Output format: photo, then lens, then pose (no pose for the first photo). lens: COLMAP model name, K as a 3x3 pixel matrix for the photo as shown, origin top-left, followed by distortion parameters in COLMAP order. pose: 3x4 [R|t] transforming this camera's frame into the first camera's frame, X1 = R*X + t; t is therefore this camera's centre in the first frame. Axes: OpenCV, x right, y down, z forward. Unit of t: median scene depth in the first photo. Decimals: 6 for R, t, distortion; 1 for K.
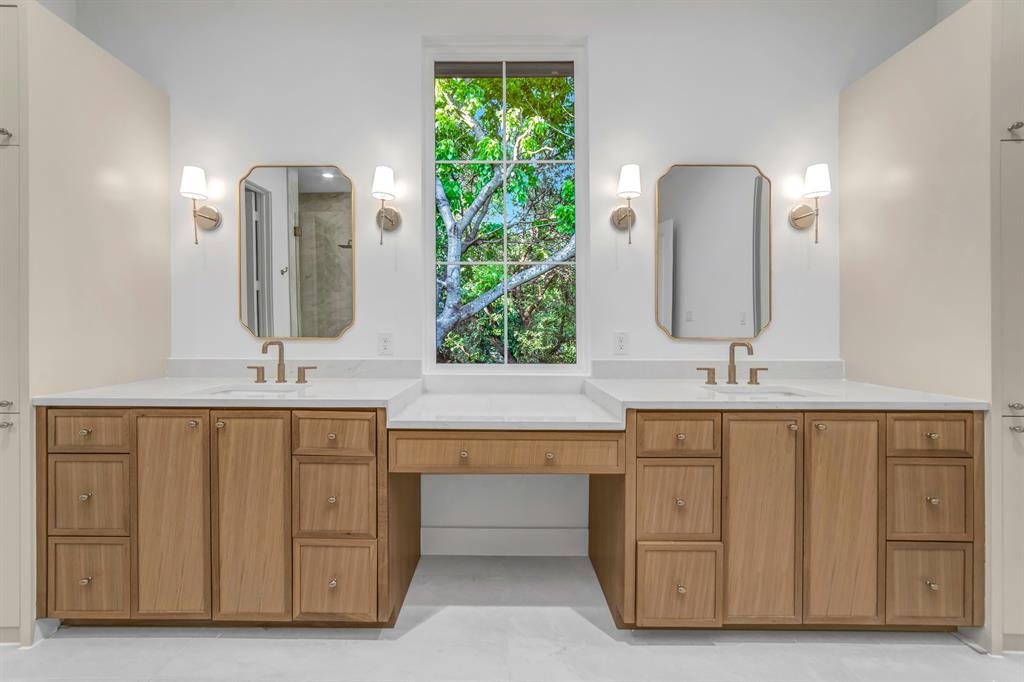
lens RADIAL K [[407.7, 0, 509.7], [0, 407.7, 339.2], [0, 0, 1]] dist [-0.005813, 0.000432]
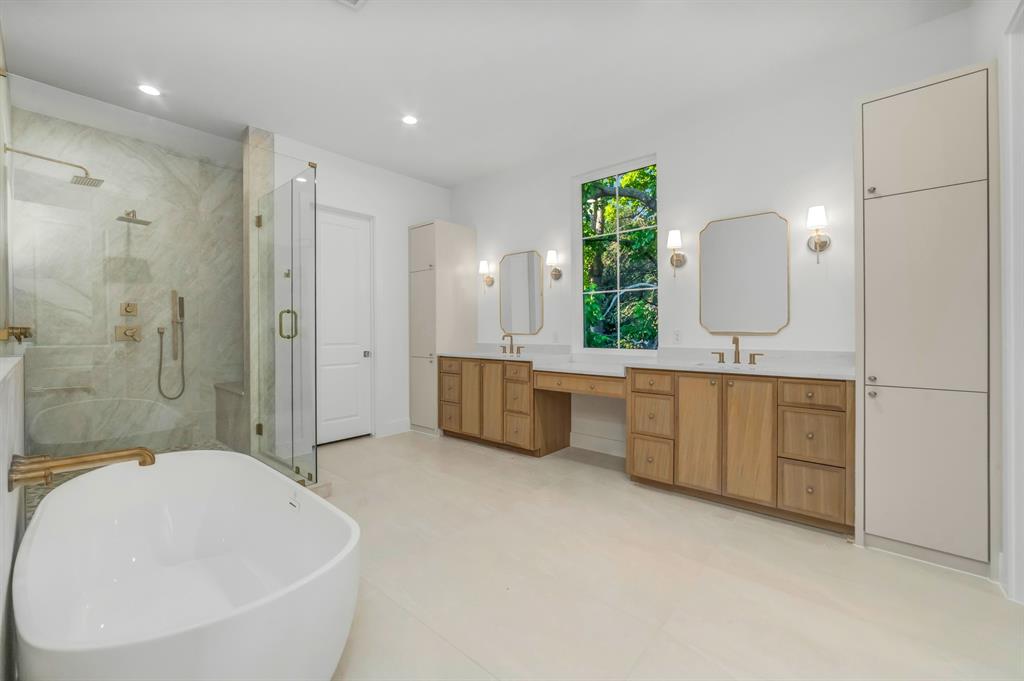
lens RADIAL K [[407.7, 0, 513.4], [0, 407.7, 338.8], [0, 0, 1]] dist [-0.005813, 0.000432]
pose [[0.773531, 0.008438, -0.633702, 1.138175], [-0.006527, 0.999964, 0.005348, 0.018915], [0.633725, 0.000000, 0.773558, -0.953204]]
